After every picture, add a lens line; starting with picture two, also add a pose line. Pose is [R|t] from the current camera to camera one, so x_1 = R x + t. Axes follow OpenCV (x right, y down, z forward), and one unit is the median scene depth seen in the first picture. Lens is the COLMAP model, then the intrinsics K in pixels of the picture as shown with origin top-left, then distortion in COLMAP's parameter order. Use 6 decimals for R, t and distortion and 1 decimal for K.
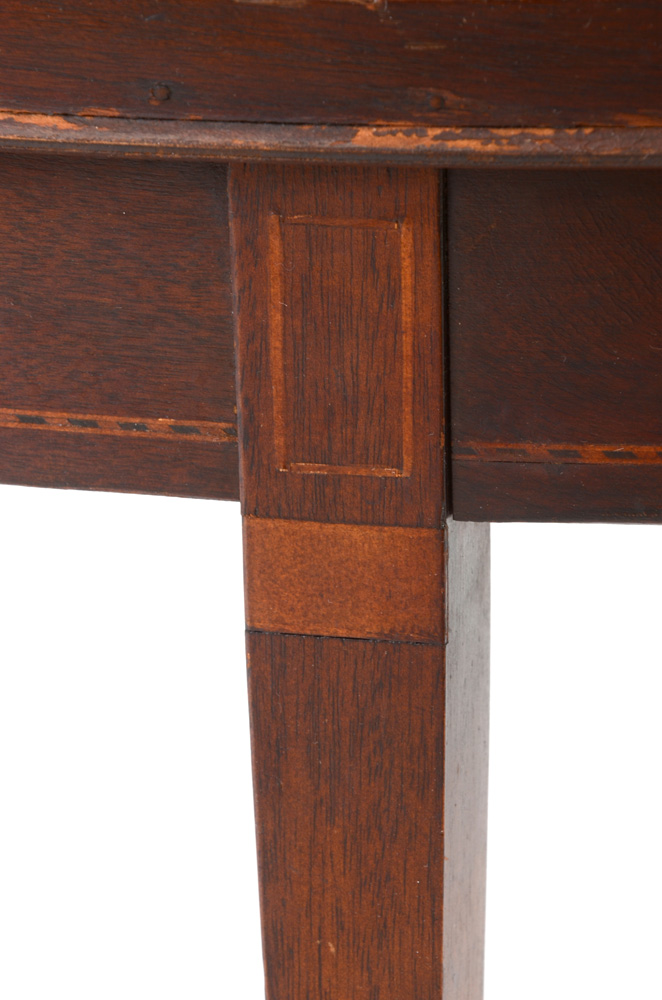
lens RADIAL K [[3704.0, 0, 331.8], [0, 3704.0, 502.9], [0, 0, 1]] dist [0.804783, 0.000000]
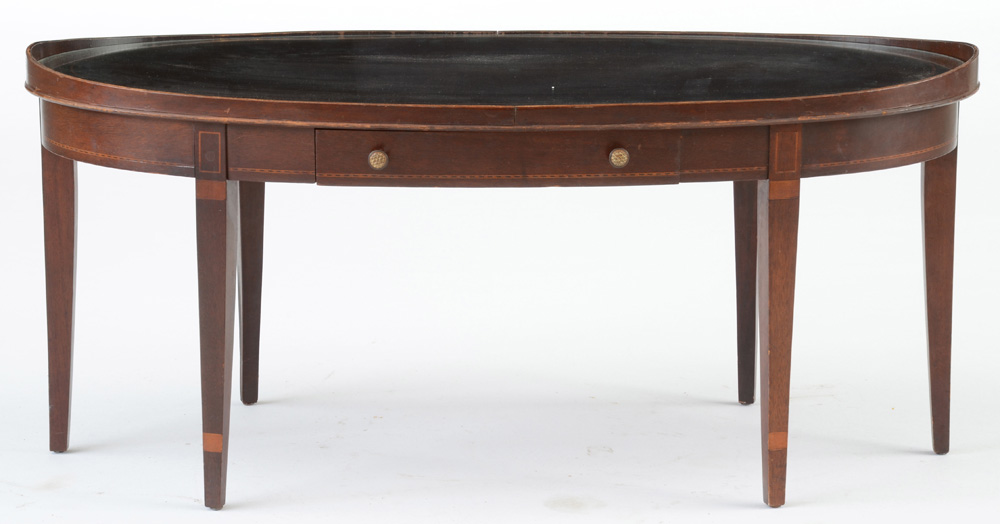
lens RADIAL K [[3158.4, 0, 503.0], [0, 3158.4, 264.9], [0, 0, 1]] dist [0.878419, 0.000000]
pose [[0.856302, -0.089628, 0.508638, -3.232916], [0.135138, 0.989399, -0.053164, 0.377095], [-0.498482, 0.114261, 0.859337, -3.469032]]
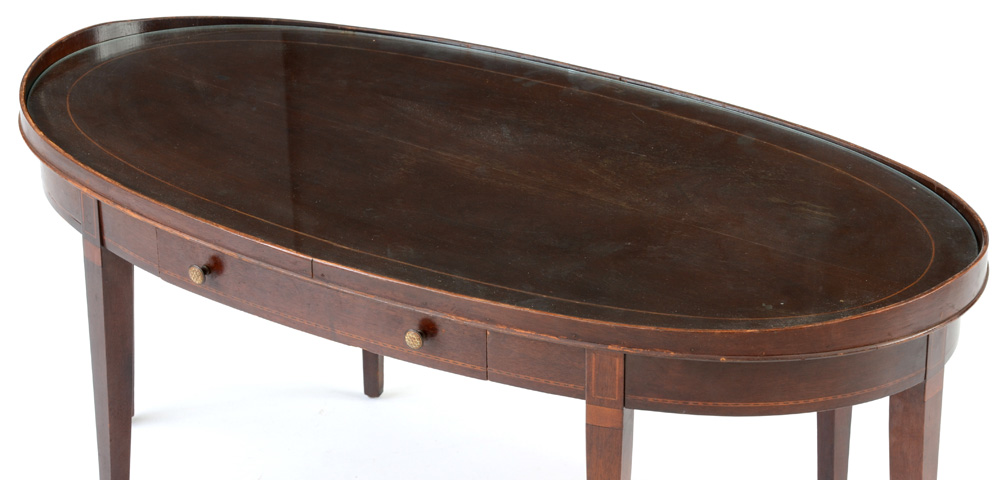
lens RADIAL K [[2808.0, 0, 497.6], [0, 2808.0, 298.2], [0, 0, 1]] dist [0.622092, 0.000000]
pose [[0.996610, 0.051488, -0.064174, 0.102869], [-0.041231, 0.987521, 0.151993, -0.767697], [0.071199, -0.148832, 0.986296, -3.022464]]
